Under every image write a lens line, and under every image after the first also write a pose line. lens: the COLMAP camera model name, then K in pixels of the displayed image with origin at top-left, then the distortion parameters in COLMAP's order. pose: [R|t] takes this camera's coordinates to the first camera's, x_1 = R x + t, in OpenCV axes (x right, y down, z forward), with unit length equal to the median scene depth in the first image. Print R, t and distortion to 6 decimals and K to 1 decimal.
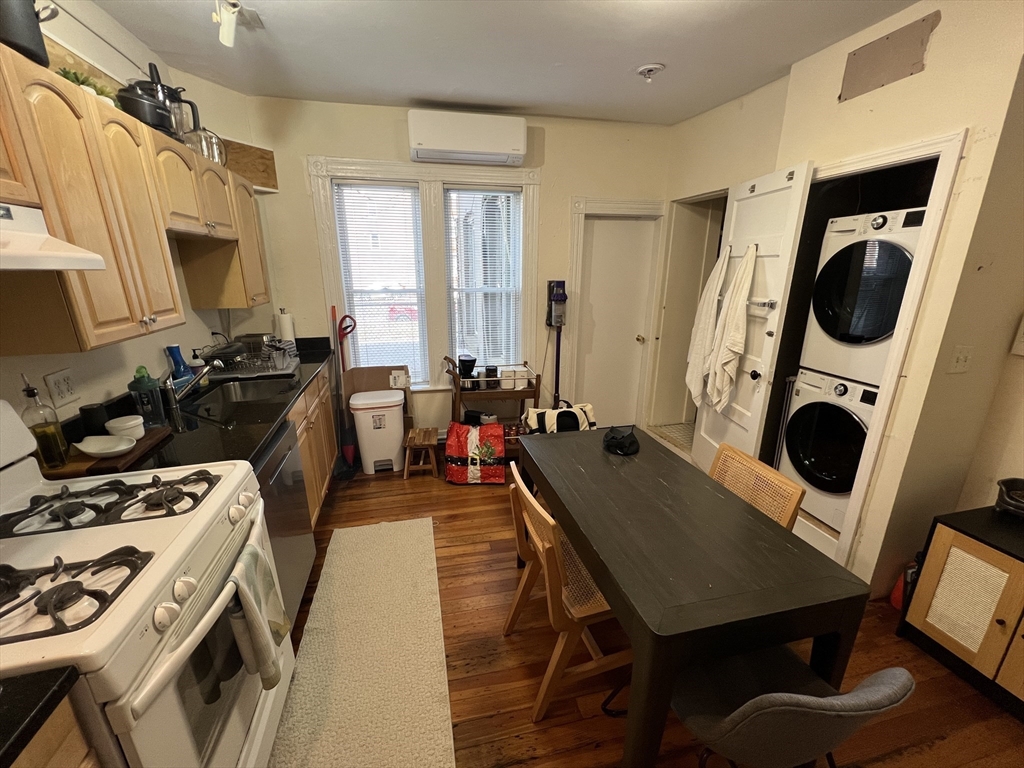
lens RADIAL K [[405.8, 0, 508.4], [0, 405.8, 386.6], [0, 0, 1]] dist [0.000170, -0.000112]
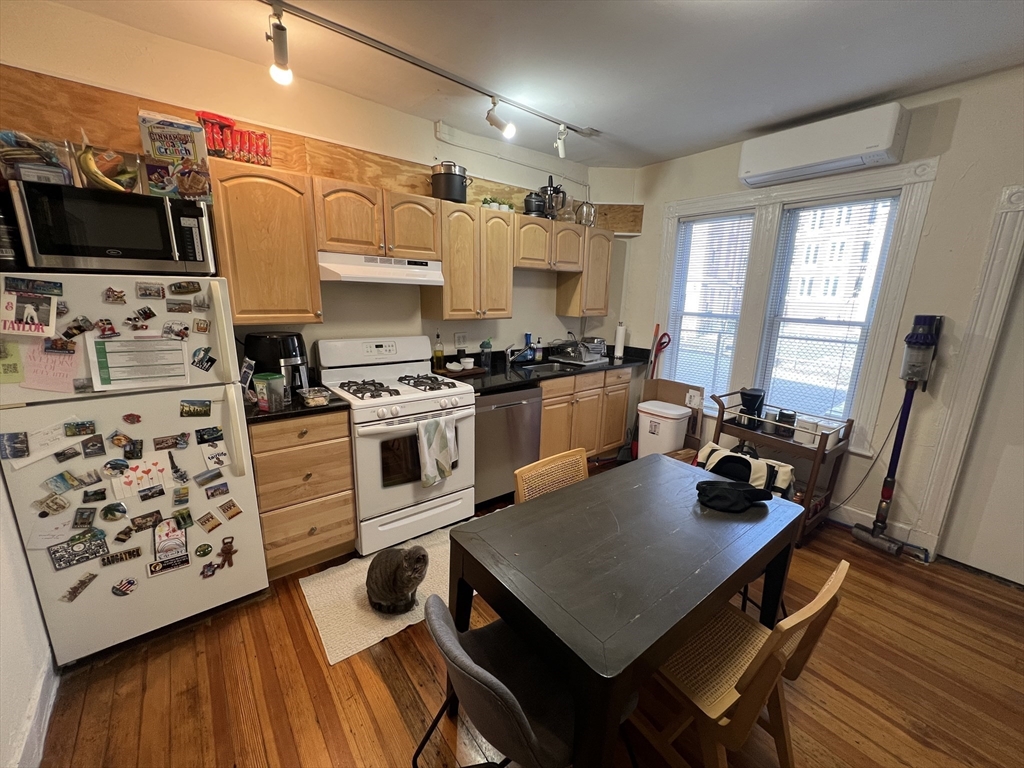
lens RADIAL K [[405.8, 0, 514.9], [0, 405.8, 385.3], [0, 0, 1]] dist [0.000170, -0.000112]
pose [[0.433859, 0.212724, -0.875508, 0.493493], [-0.278325, 0.955845, 0.094319, -0.025098], [0.856914, 0.202754, 0.473908, 0.127014]]
